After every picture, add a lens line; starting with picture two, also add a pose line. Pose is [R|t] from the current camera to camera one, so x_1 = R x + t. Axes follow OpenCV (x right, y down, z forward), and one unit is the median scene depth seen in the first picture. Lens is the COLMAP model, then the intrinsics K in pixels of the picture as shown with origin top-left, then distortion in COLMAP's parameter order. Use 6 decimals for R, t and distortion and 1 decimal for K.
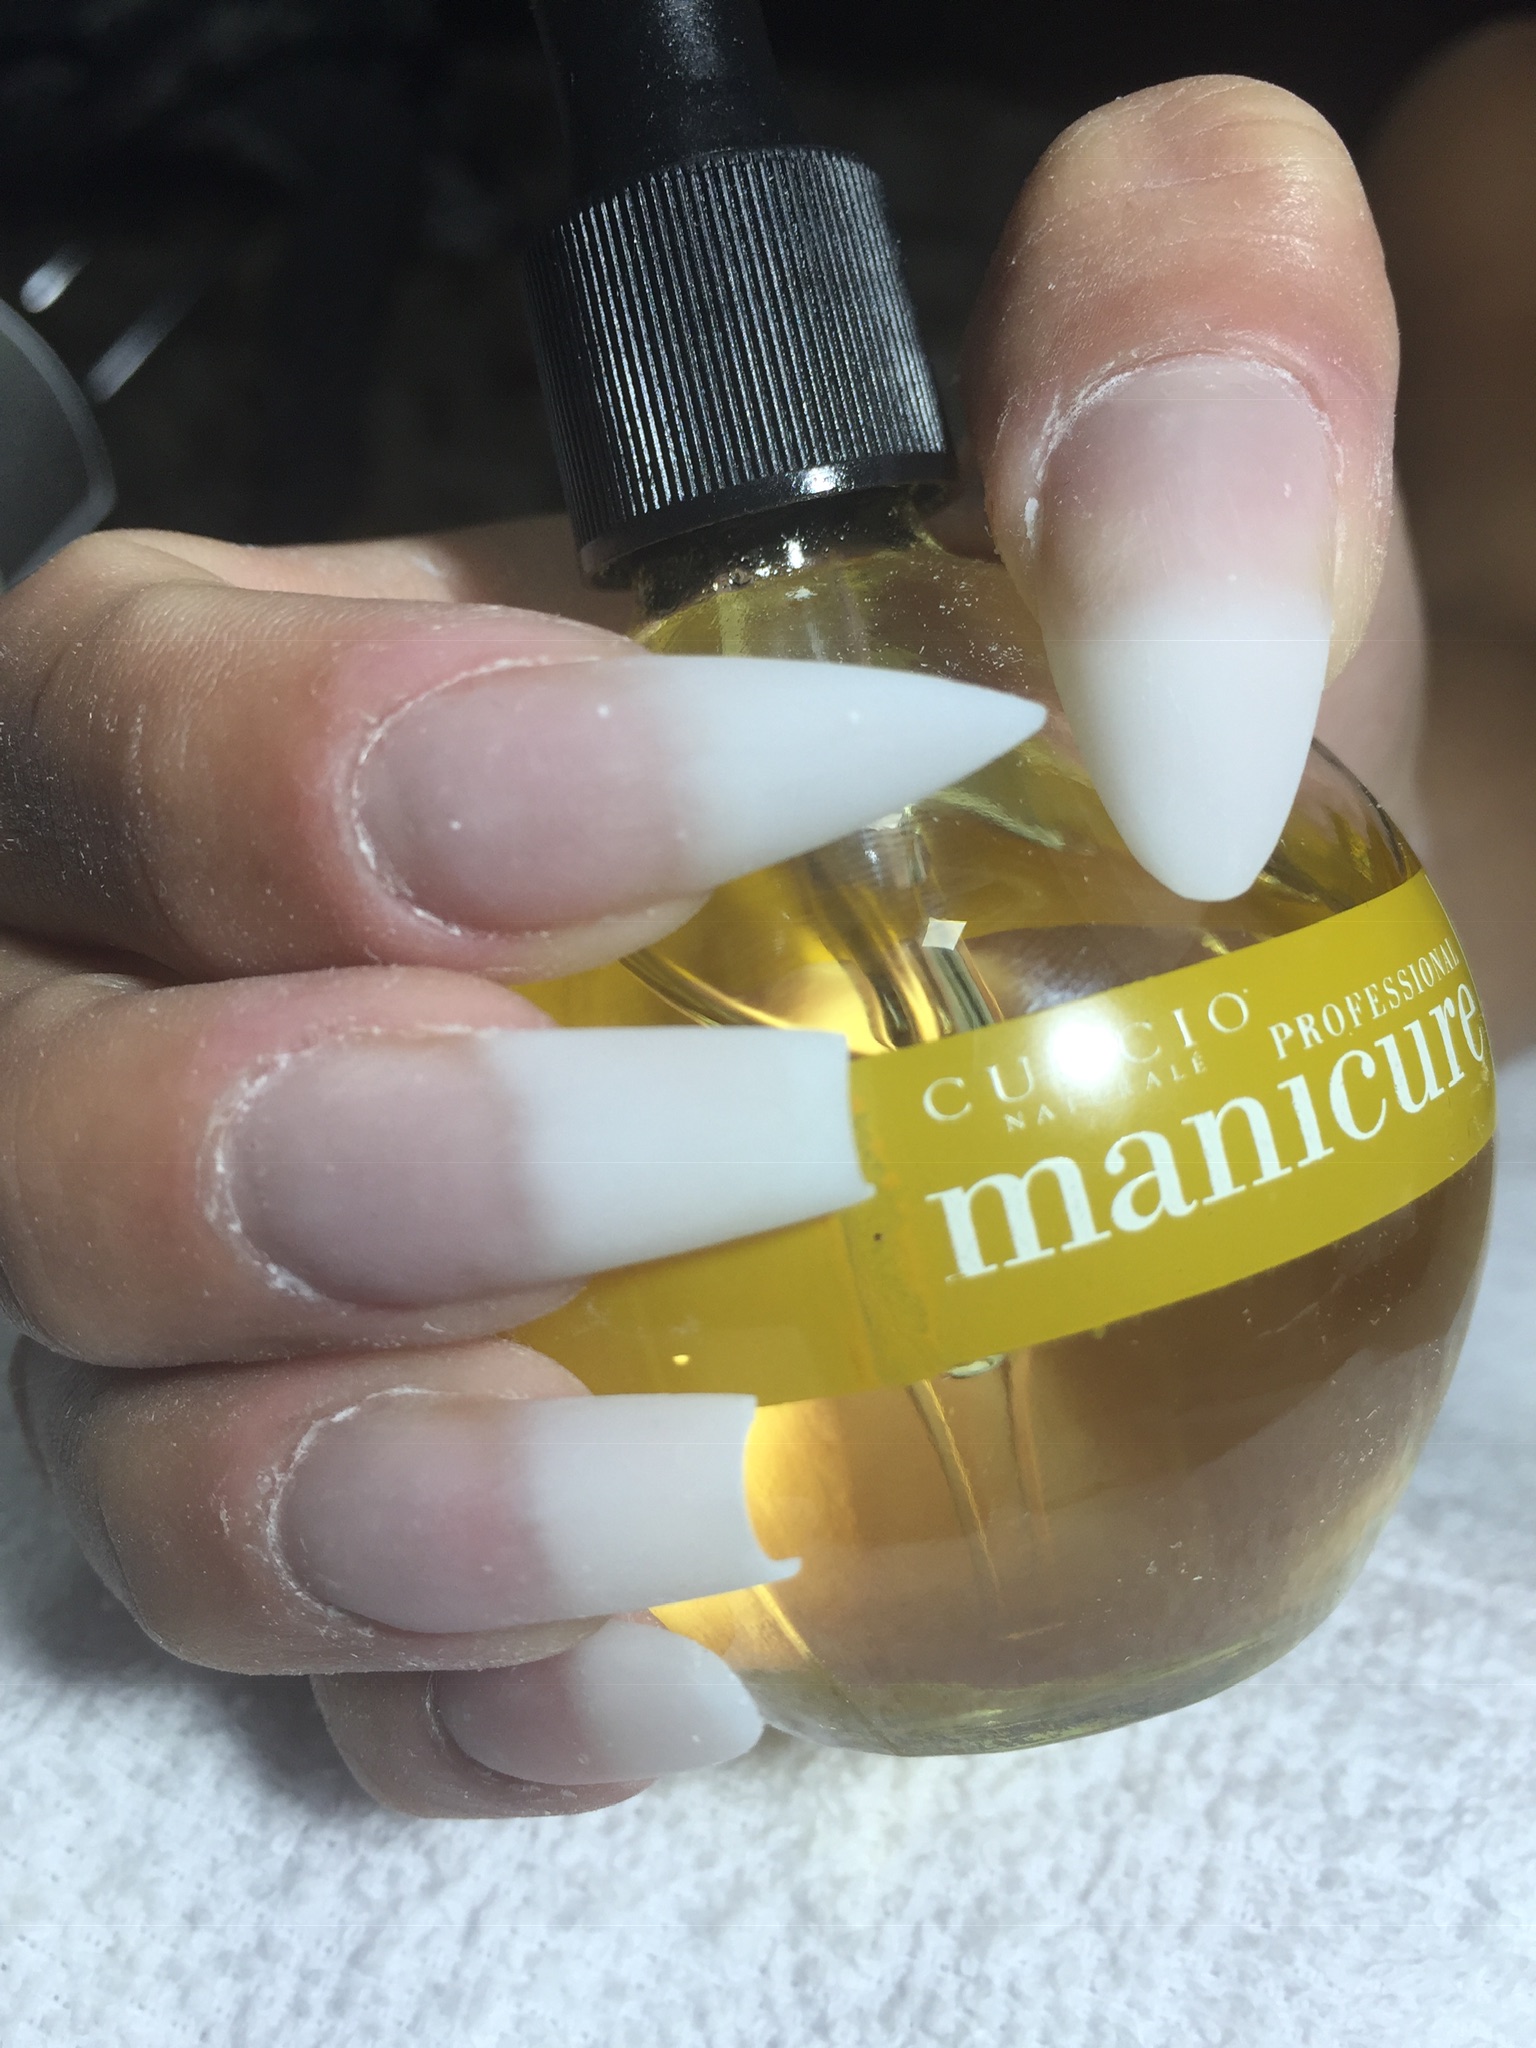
lens RADIAL K [[1741.4, 0, 769.1], [0, 1741.4, 1024.0], [0, 0, 1]] dist [0.036943, -0.006198]
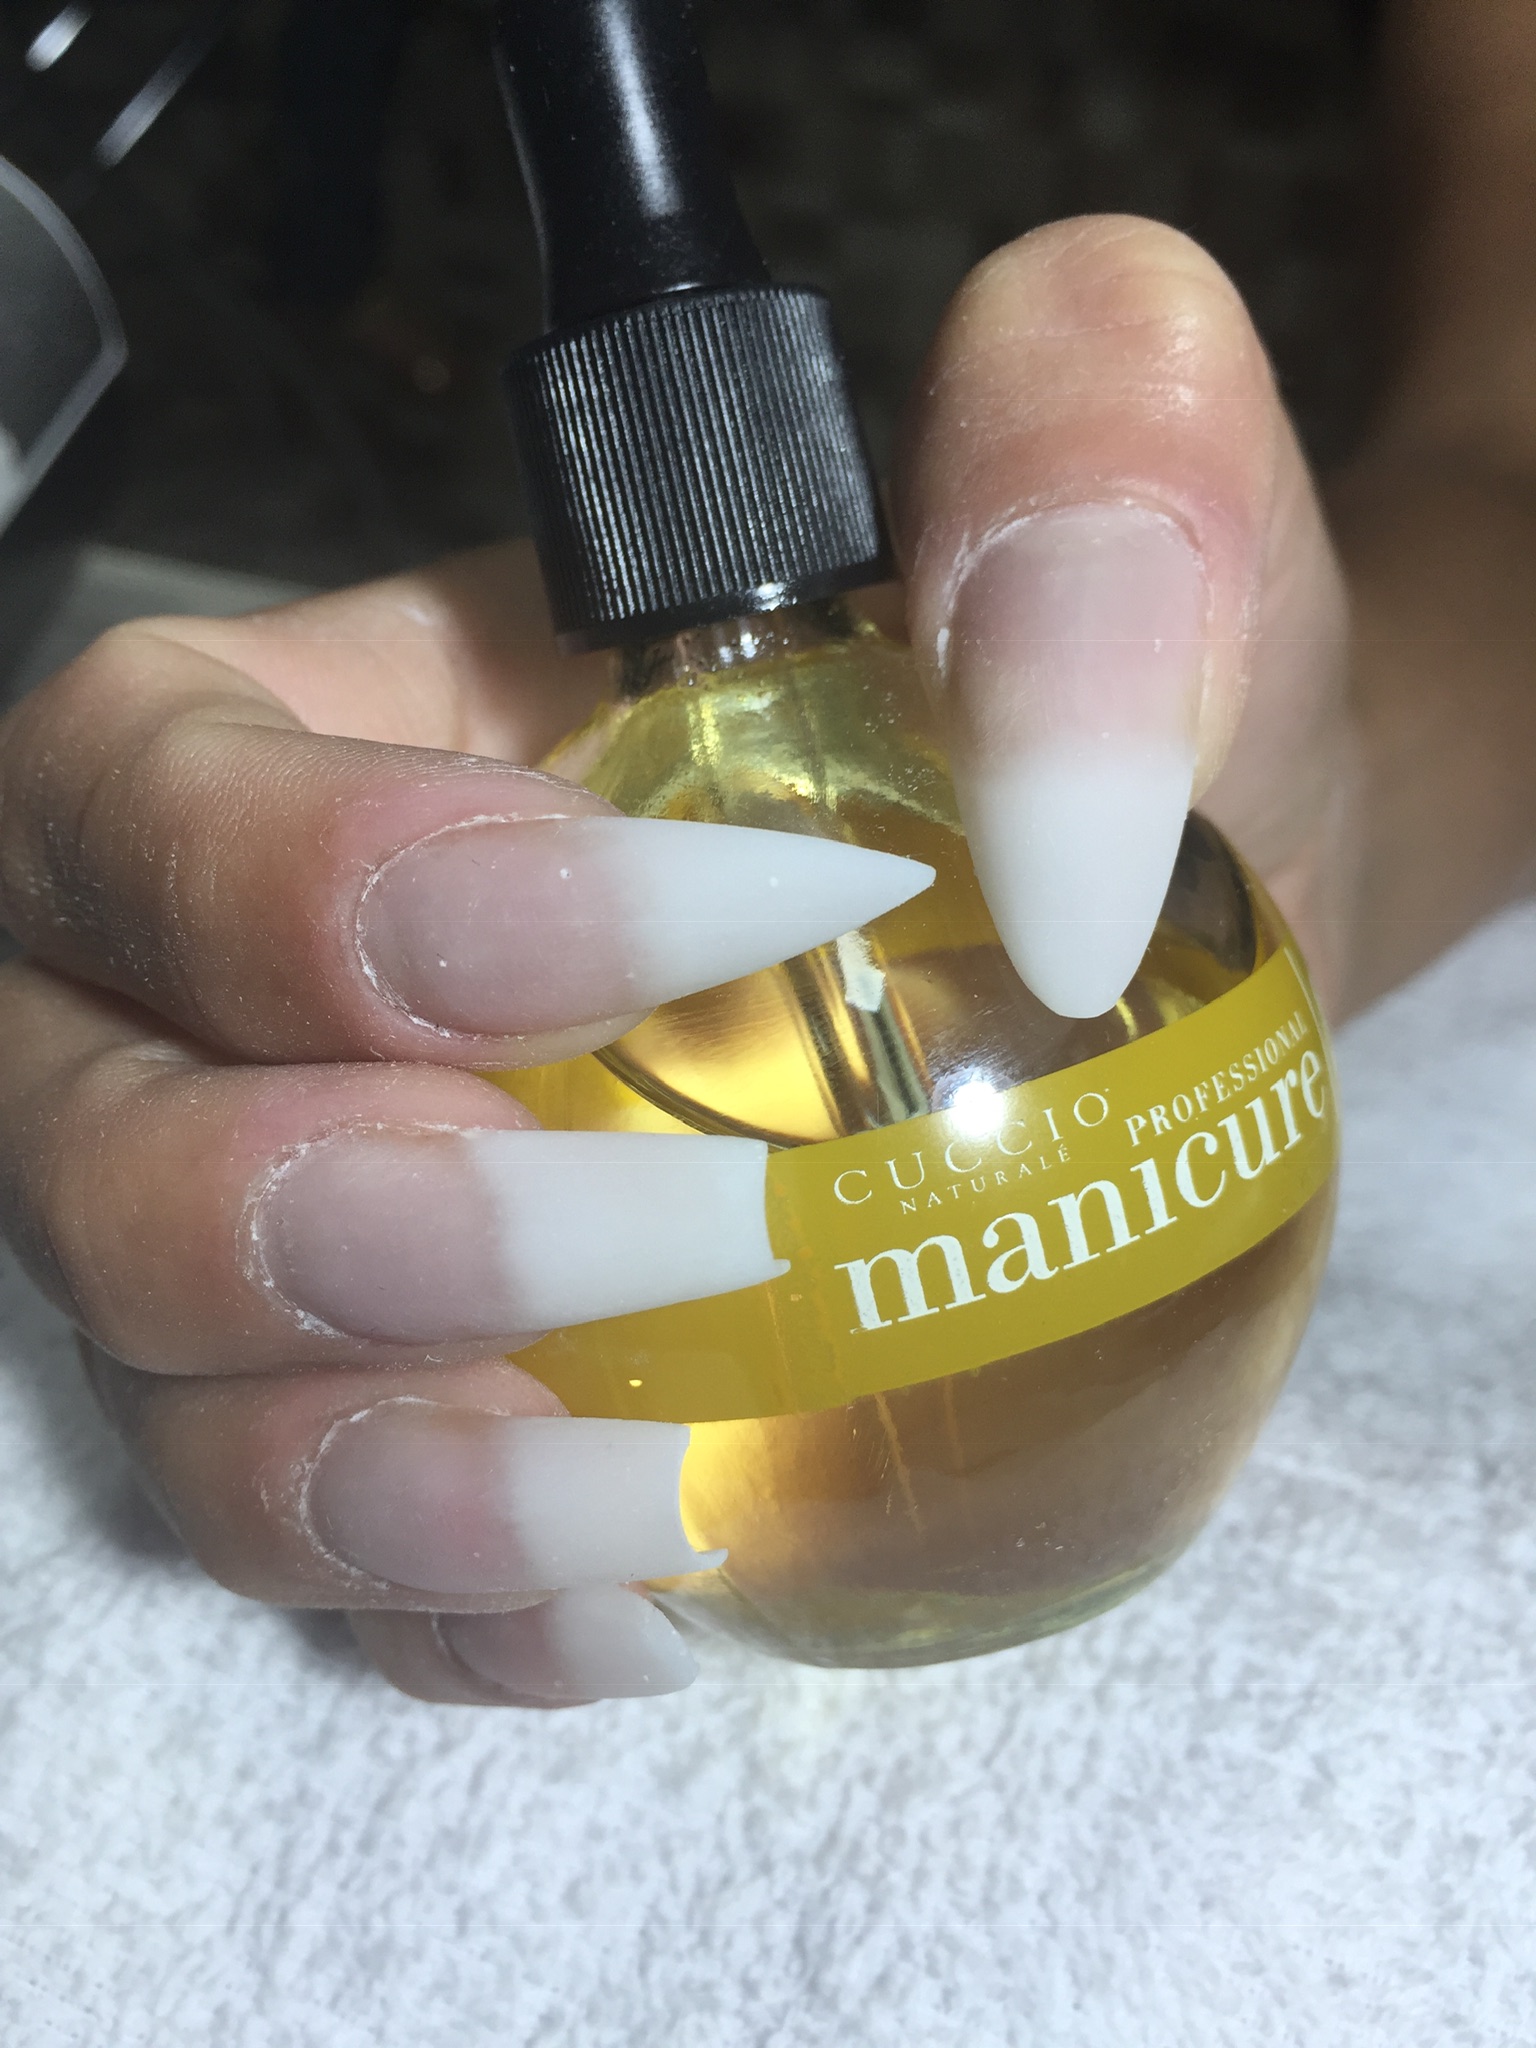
lens RADIAL K [[1715.7, 0, 747.2], [0, 1715.7, 1024.9], [0, 0, 1]] dist [0.010526, 0.174489]
pose [[0.999901, 0.003586, -0.013590, 0.031454], [-0.001998, 0.993345, 0.115156, -0.142652], [0.013912, -0.115117, 0.993254, -0.117804]]
